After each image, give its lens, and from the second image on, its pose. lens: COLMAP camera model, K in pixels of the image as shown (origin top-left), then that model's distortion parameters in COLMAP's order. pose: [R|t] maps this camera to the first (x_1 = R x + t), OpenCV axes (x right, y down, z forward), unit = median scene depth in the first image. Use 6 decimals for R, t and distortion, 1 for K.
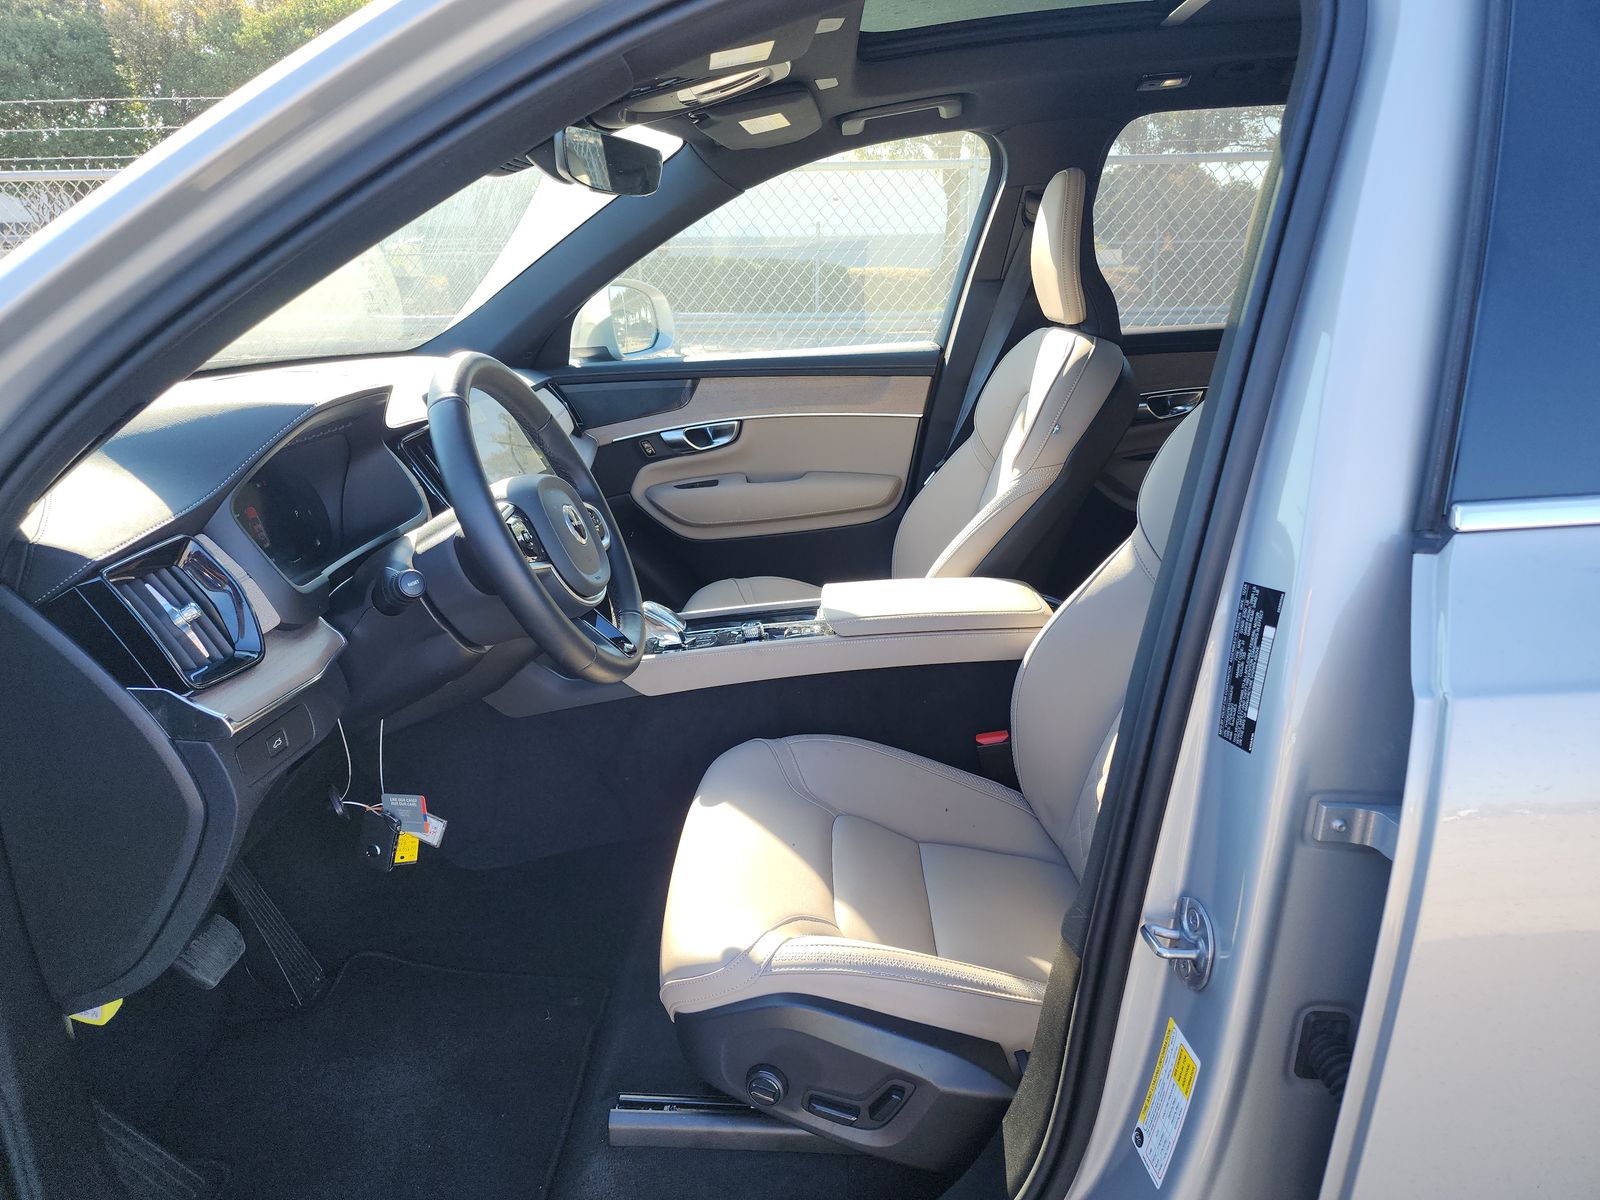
lens RADIAL K [[1065.0, 0, 794.4], [0, 1065.0, 589.4], [0, 0, 1]] dist [0.035040, -0.008812]
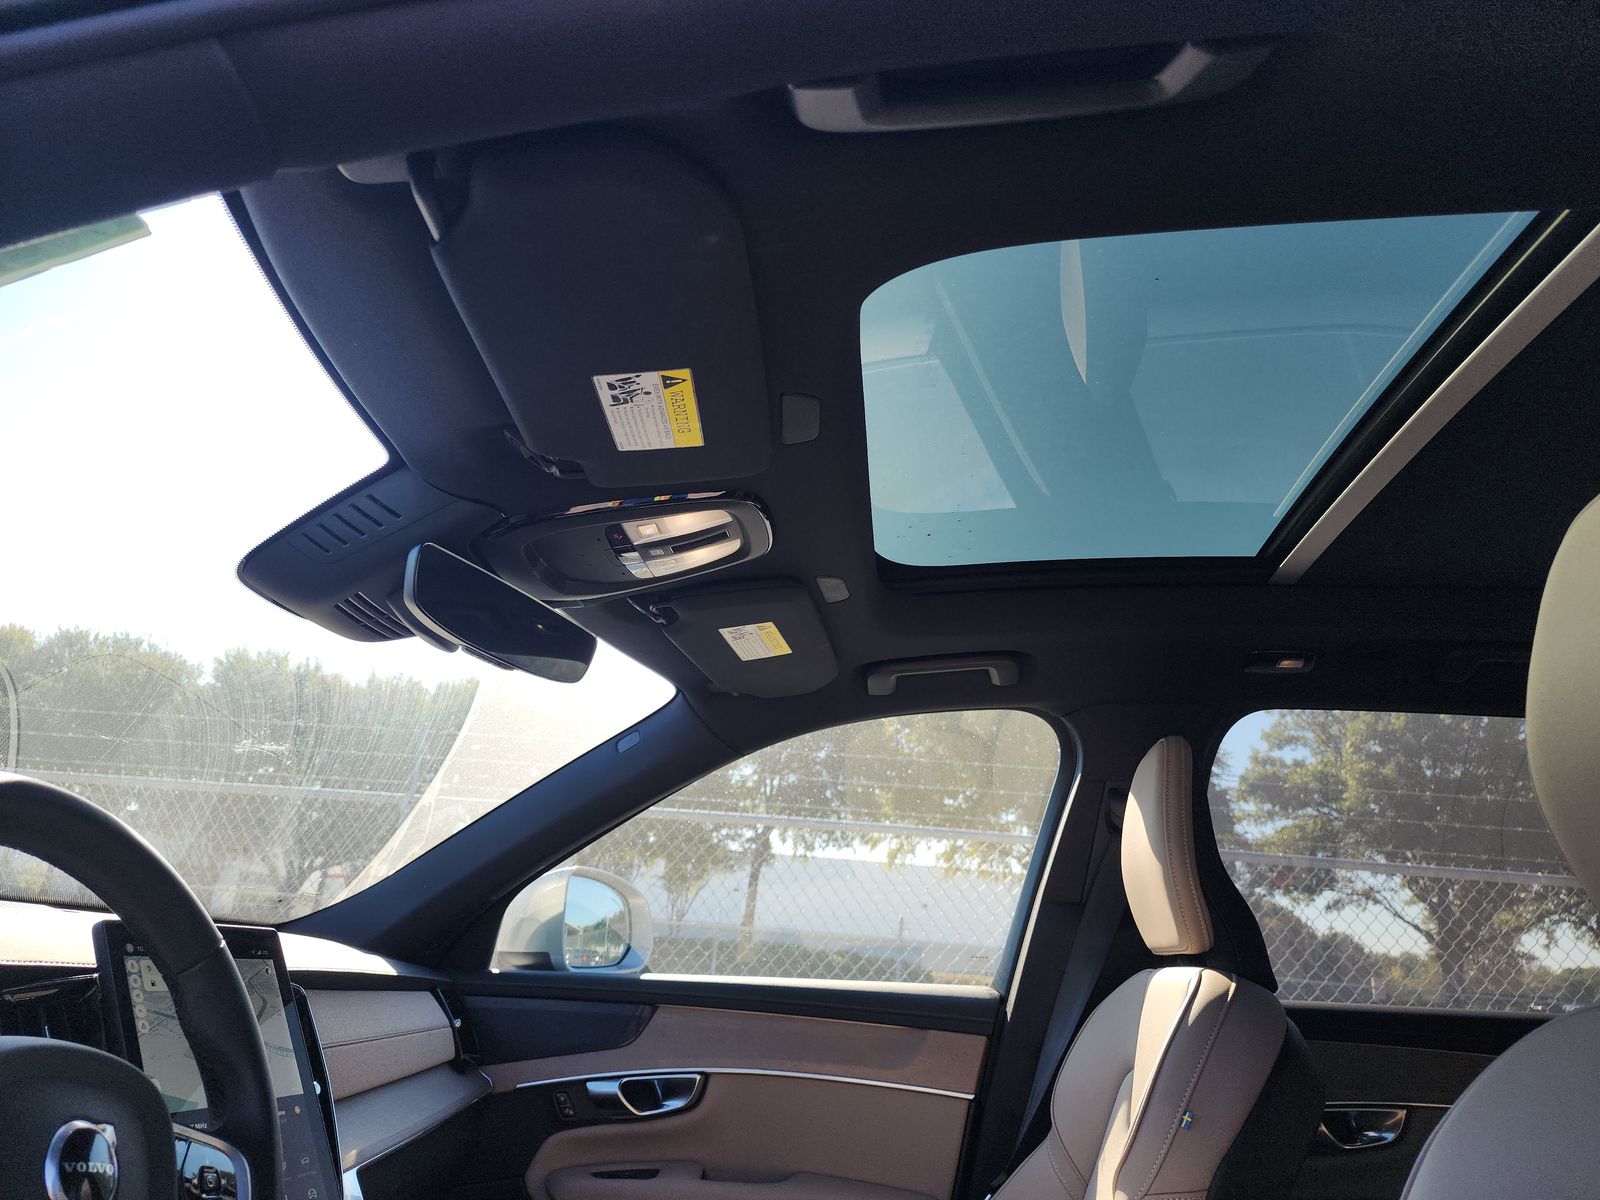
lens RADIAL K [[1065.0, 0, 802.4], [0, 1065.0, 599.9], [0, 0, 1]] dist [0.035040, -0.008812]
pose [[0.993030, 0.067029, -0.096942, 0.058207], [-0.111022, 0.808080, -0.578516, -0.013157], [0.039560, 0.585247, 0.809890, 0.268623]]
